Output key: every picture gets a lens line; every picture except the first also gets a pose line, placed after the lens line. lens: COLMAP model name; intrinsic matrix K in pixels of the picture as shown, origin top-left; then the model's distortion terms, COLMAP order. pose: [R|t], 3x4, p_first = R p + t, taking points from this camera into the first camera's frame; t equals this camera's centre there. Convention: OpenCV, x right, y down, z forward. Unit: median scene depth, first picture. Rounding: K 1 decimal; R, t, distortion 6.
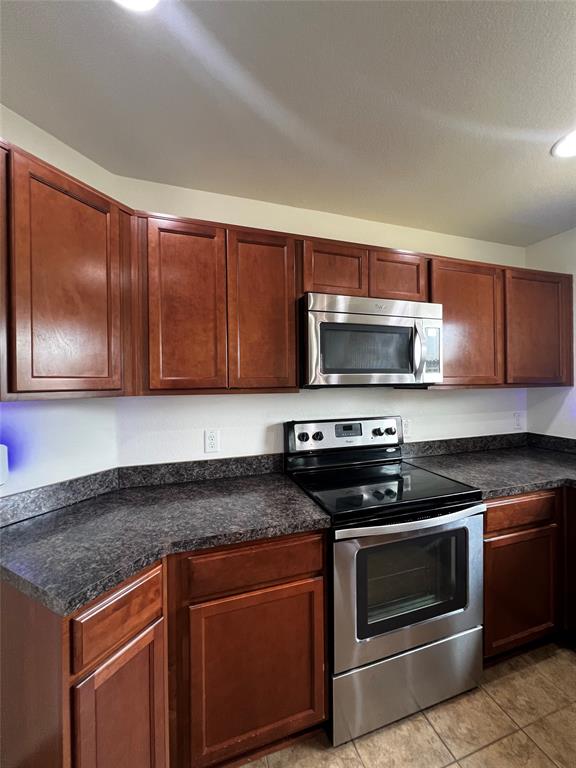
lens RADIAL K [[308.0, 0, 287.7], [0, 308.0, 383.6], [0, 0, 1]] dist [0.000610, 0.000590]
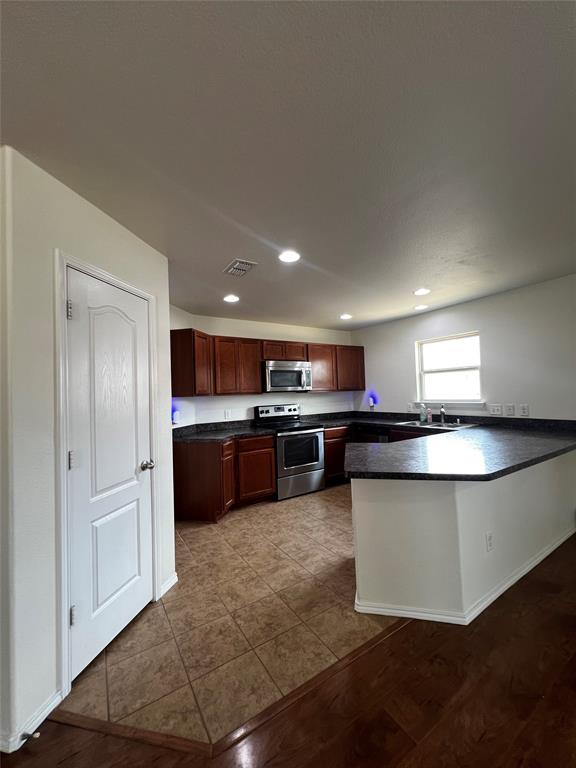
lens RADIAL K [[308.0, 0, 285.9], [0, 308.0, 381.6], [0, 0, 1]] dist [0.000610, 0.000590]
pose [[0.968749, -0.012423, 0.247732, -0.401432], [0.023095, 0.998924, -0.040219, 0.028038], [-0.246965, 0.044684, 0.967994, -1.594149]]
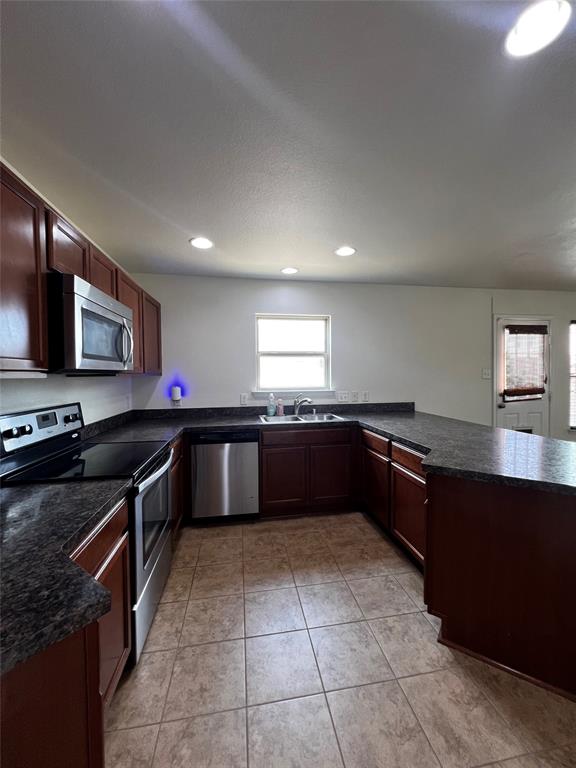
lens RADIAL K [[308.0, 0, 291.9], [0, 308.0, 383.1], [0, 0, 1]] dist [0.000610, 0.000590]
pose [[0.148057, -0.018461, 0.988807, -0.662283], [0.009445, 0.999807, 0.017252, 0.032911], [-0.988934, 0.006785, 0.148203, 0.141858]]
